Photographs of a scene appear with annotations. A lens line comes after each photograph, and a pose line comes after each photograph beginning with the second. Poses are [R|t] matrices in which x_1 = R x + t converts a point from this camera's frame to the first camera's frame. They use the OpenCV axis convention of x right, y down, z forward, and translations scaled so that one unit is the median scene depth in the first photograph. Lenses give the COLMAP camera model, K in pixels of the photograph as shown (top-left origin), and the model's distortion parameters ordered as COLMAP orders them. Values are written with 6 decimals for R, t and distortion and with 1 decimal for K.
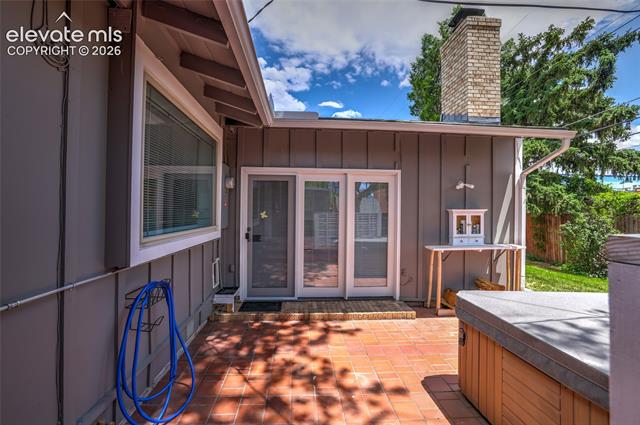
lens RADIAL K [[275.0, 0, 315.1], [0, 275.0, 210.7], [0, 0, 1]] dist [-0.048239, 0.017433]
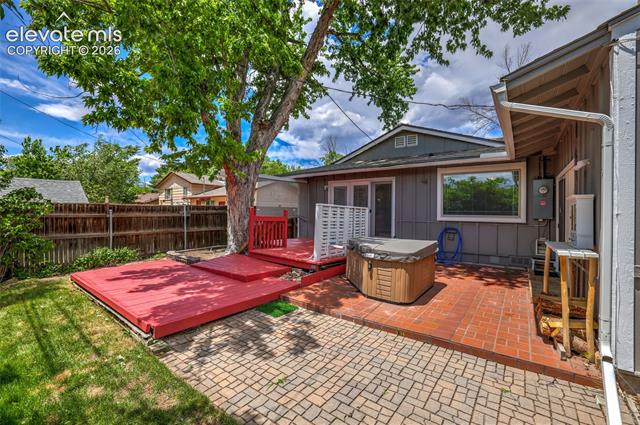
lens RADIAL K [[275.0, 0, 315.1], [0, 275.0, 210.7], [0, 0, 1]] dist [-0.048239, 0.017433]
pose [[-0.653840, -0.021776, -0.756319, 1.548955], [-0.019789, 0.999736, -0.011676, 0.054972], [0.756374, 0.007333, -0.654099, 0.927942]]
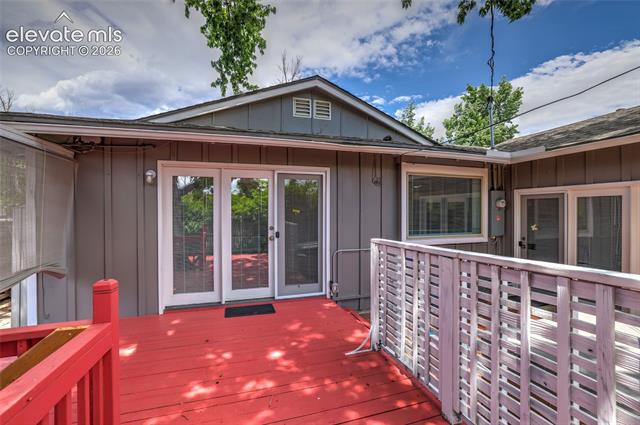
lens RADIAL K [[275.0, 0, 315.1], [0, 275.0, 210.7], [0, 0, 1]] dist [-0.048239, 0.017433]
pose [[0.250097, -0.008370, -0.968185, 0.698400], [0.003423, 0.999964, -0.007761, -0.052179], [0.968215, -0.001373, 0.250117, -0.218694]]
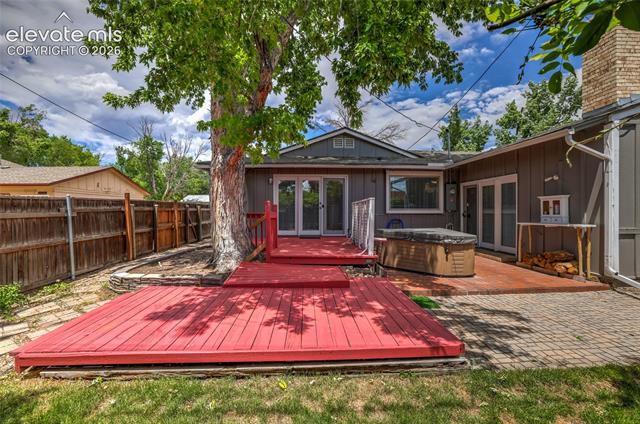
lens RADIAL K [[275.0, 0, 315.1], [0, 275.0, 210.2], [0, 0, 1]] dist [-0.048239, 0.017433]
pose [[-0.007621, -0.010459, -0.999916, 1.858524], [-0.000488, 0.999945, -0.010456, 0.079181], [0.999971, 0.000408, -0.007626, -0.148357]]
